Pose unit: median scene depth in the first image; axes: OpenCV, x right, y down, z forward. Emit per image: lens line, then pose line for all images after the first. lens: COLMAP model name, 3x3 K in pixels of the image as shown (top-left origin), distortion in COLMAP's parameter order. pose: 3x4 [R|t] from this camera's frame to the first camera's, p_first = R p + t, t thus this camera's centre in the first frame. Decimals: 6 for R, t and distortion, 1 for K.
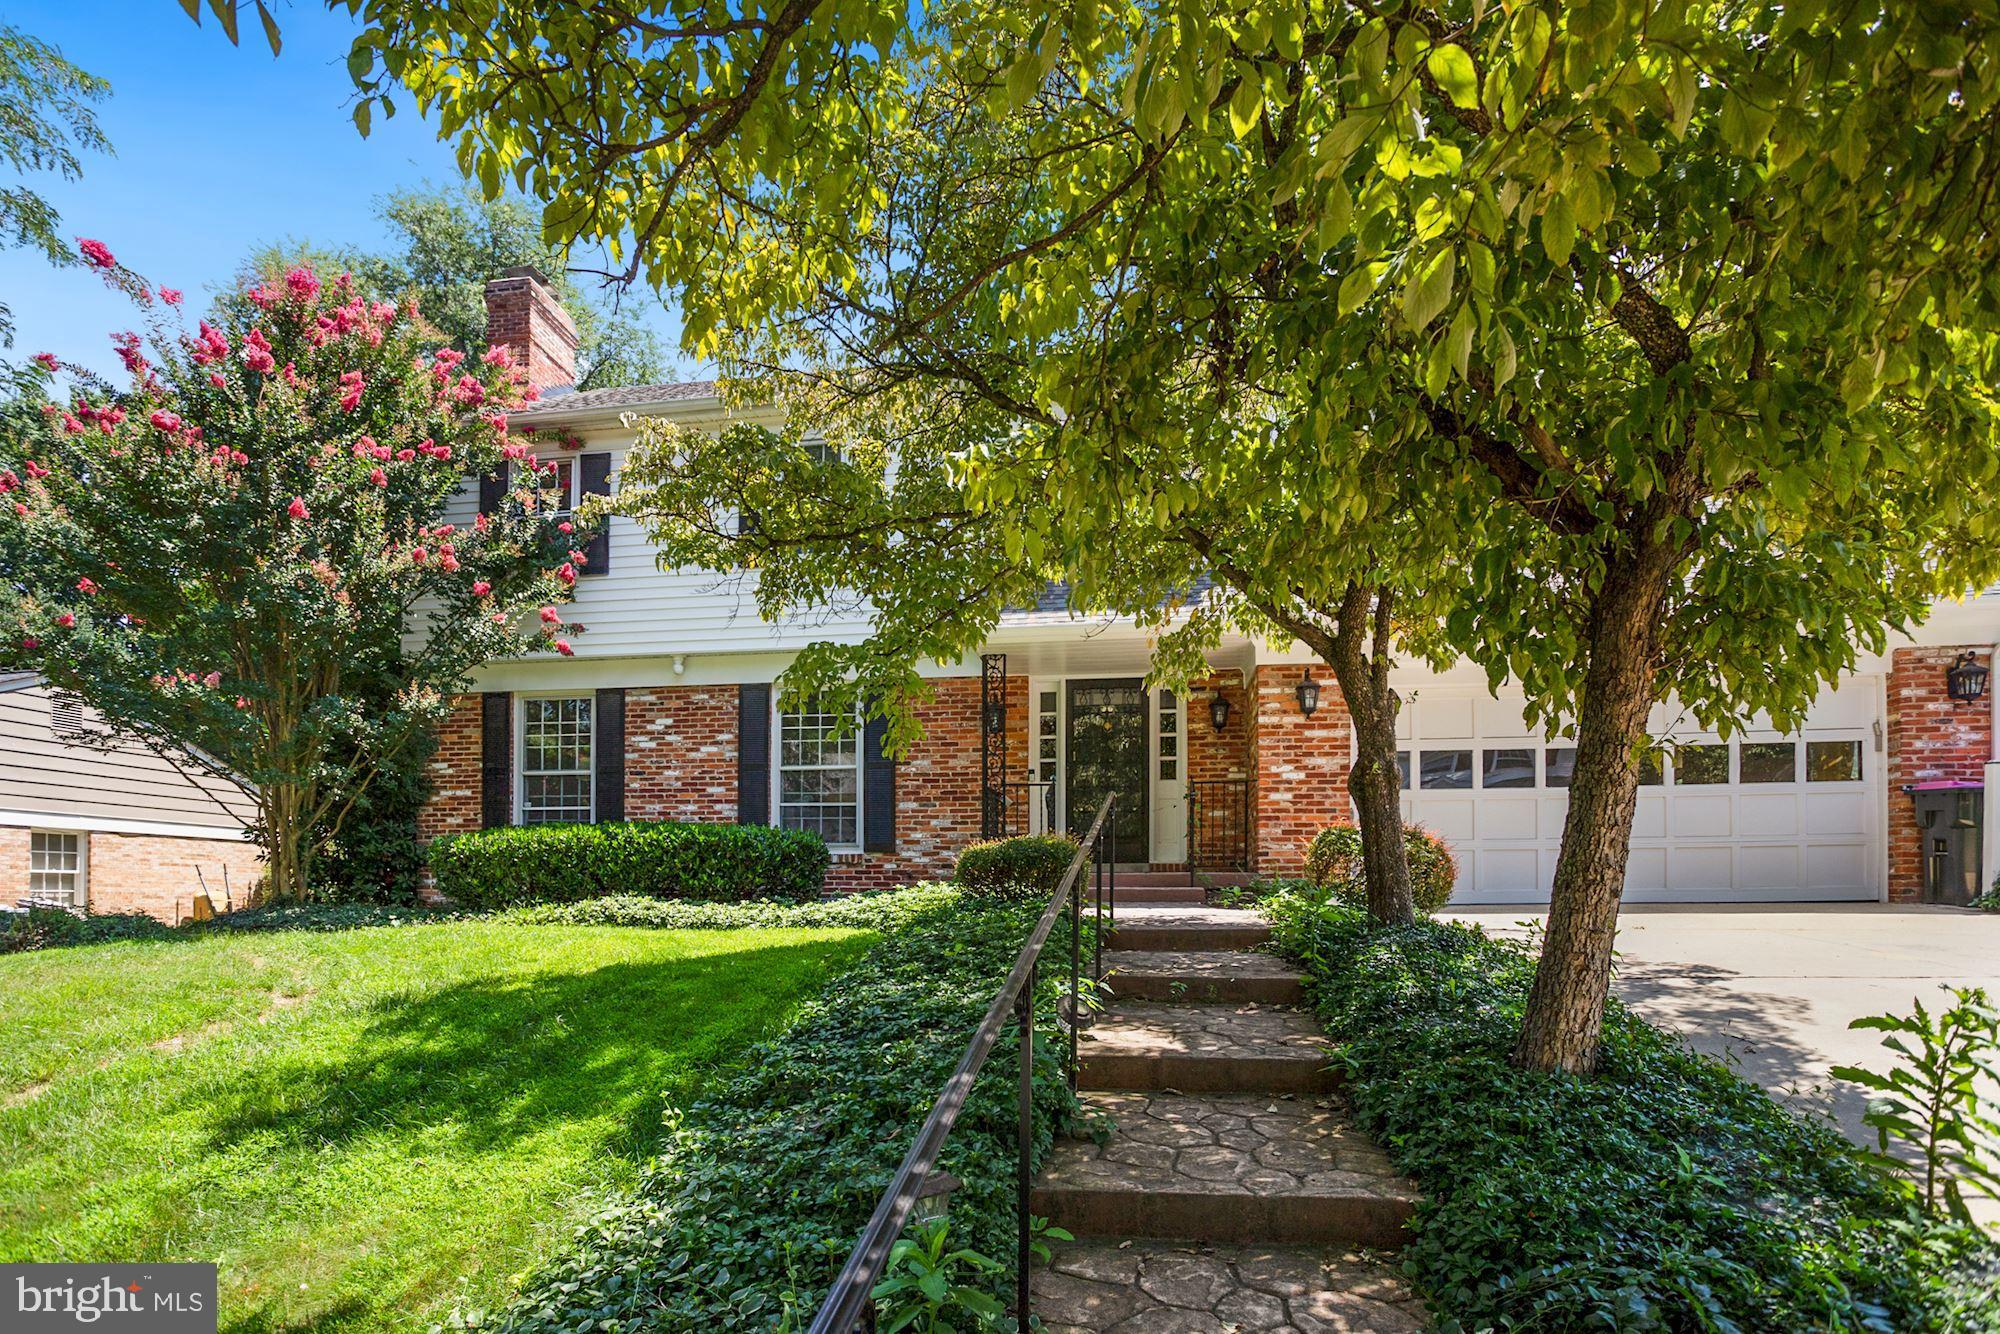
lens RADIAL K [[997.6, 0, 926.9], [0, 997.6, 861.7], [0, 0, 1]] dist [-0.005104, -0.000459]
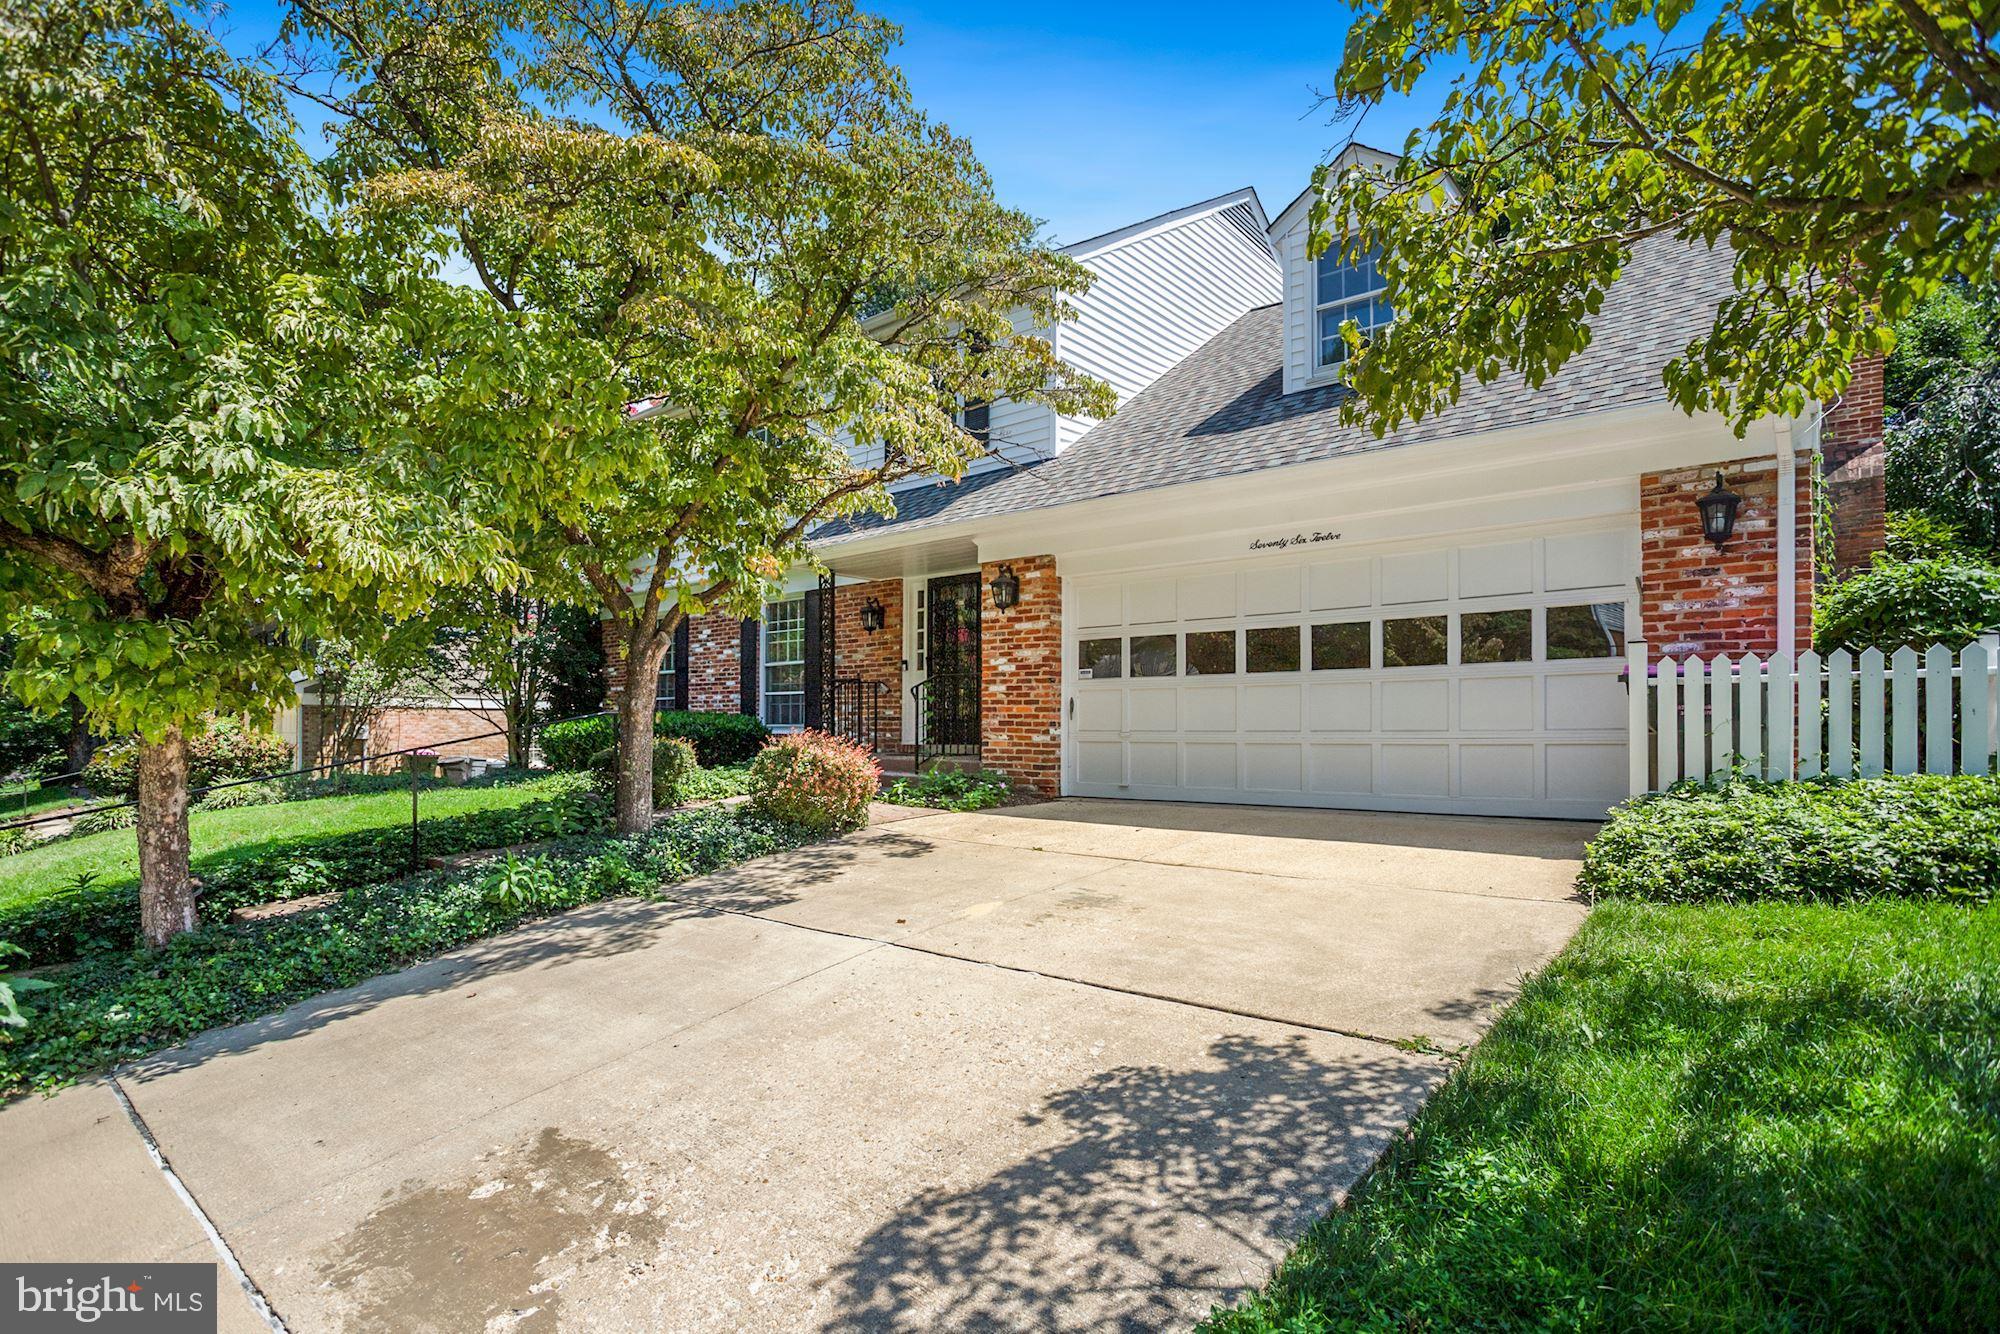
lens RADIAL K [[997.6, 0, 1031.6], [0, 997.6, 709.3], [0, 0, 1]] dist [-0.005104, -0.000459]
pose [[0.846720, -0.002317, -0.532033, 0.818773], [-0.000037, 0.999990, -0.004413, -0.034310], [0.532038, 0.003756, 0.846712, 0.126355]]
